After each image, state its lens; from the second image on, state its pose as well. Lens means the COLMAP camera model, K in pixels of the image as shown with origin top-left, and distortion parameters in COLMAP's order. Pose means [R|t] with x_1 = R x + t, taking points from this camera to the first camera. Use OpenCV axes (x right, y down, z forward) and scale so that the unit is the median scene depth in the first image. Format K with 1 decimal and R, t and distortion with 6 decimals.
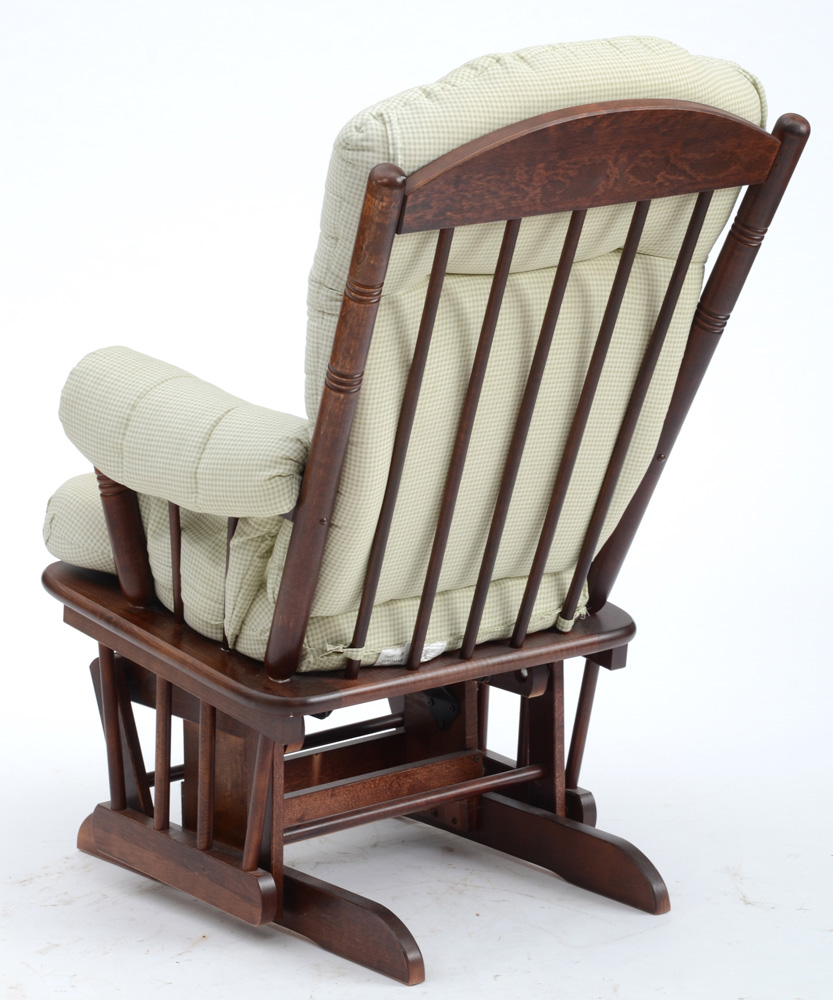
lens RADIAL K [[4112.5, 0, 420.1], [0, 4112.5, 465.0], [0, 0, 1]] dist [1.458035, 0.000000]
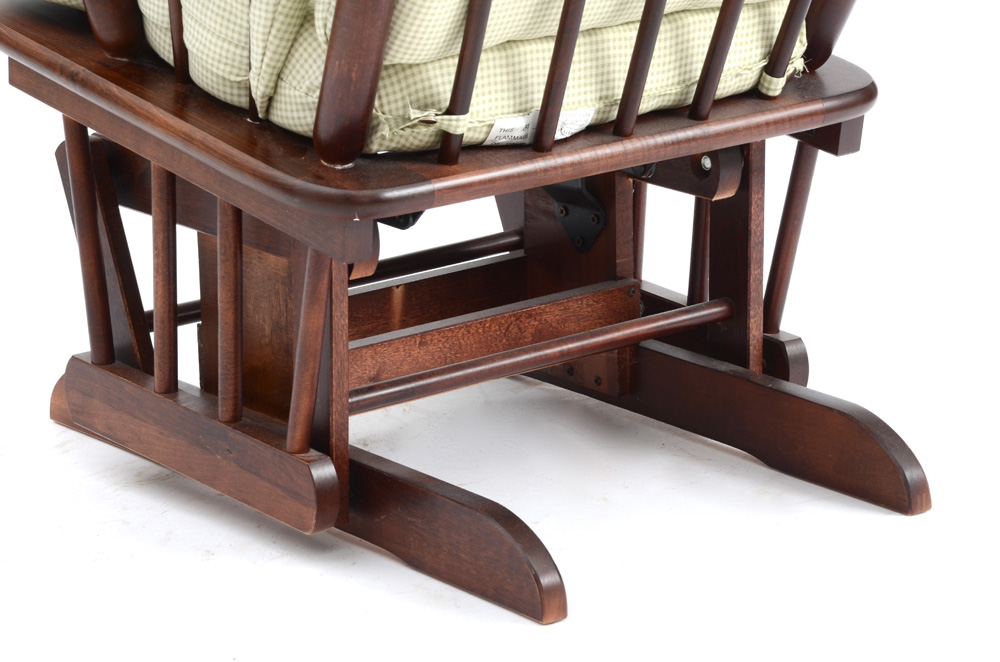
lens RADIAL K [[3918.4, 0, 501.8], [0, 3918.4, 334.0], [0, 0, 1]] dist [2.077306, 0.000000]
pose [[0.999985, -0.005437, 0.001172, -0.008927], [0.005343, 0.997590, 0.069175, 0.034566], [-0.001545, -0.069168, 0.997604, 0.370481]]
